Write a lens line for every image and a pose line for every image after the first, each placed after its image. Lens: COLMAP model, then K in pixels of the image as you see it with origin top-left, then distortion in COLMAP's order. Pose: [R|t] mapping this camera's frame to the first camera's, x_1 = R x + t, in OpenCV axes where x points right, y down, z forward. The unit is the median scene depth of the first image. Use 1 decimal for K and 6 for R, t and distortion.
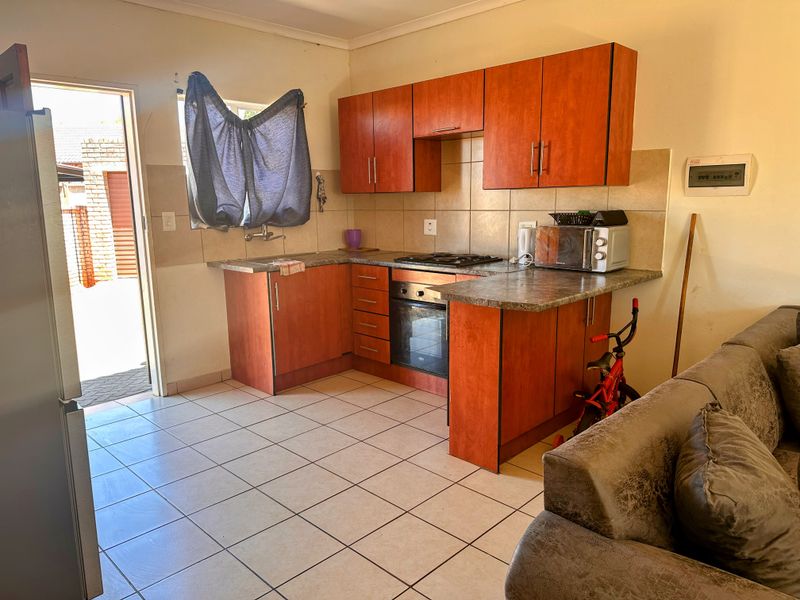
lens RADIAL K [[562.2, 0, 395.6], [0, 562.2, 300.0], [0, 0, 1]] dist [0.096785, -0.147645]
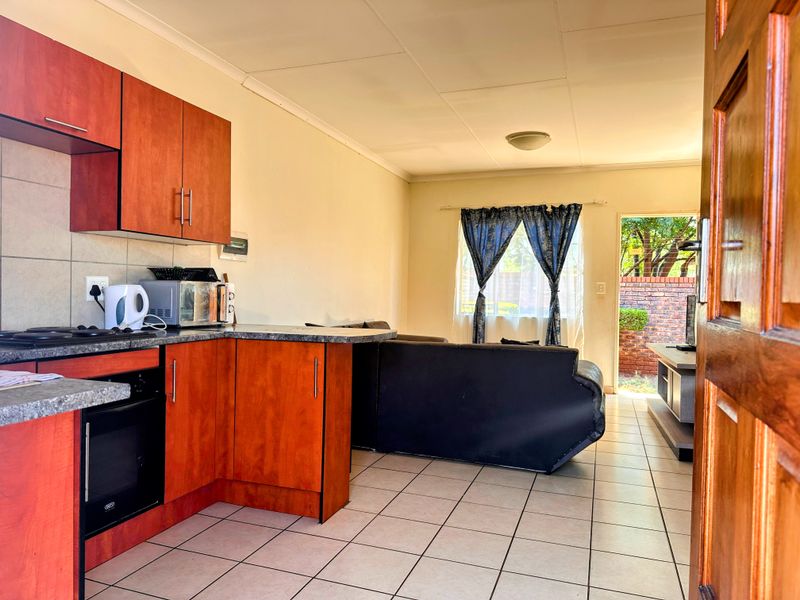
lens RADIAL K [[562.2, 0, 395.6], [0, 562.2, 300.0], [0, 0, 1]] dist [0.096785, -0.147645]
pose [[-0.417024, -0.005145, 0.908881, -0.586978], [0.152003, 0.985506, 0.075322, -0.099714], [-0.896095, 0.169564, -0.410198, 0.905612]]
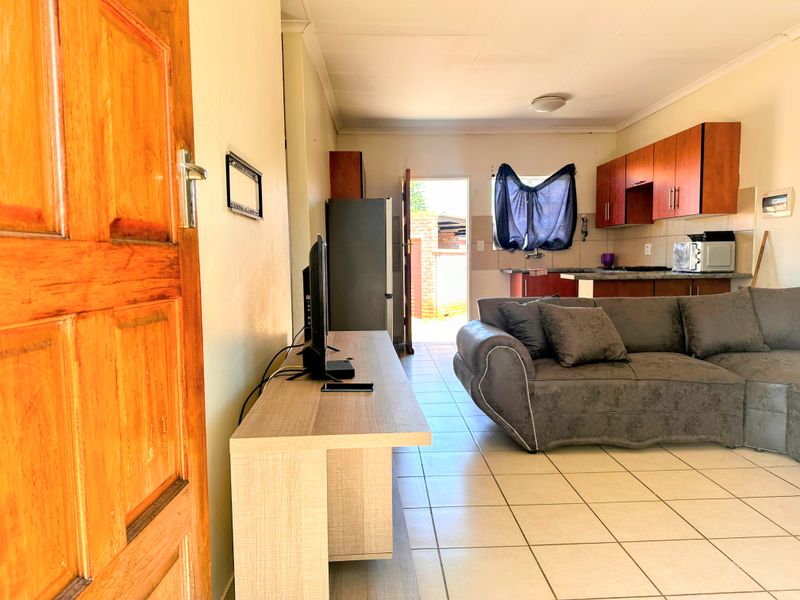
lens RADIAL K [[562.2, 0, 395.6], [0, 562.2, 300.0], [0, 0, 1]] dist [0.096785, -0.147645]
pose [[0.722718, 0.057138, -0.688777, 0.642019], [-0.121049, 0.991637, -0.044752, 0.144711], [0.680460, 0.115719, 0.723590, -0.466353]]
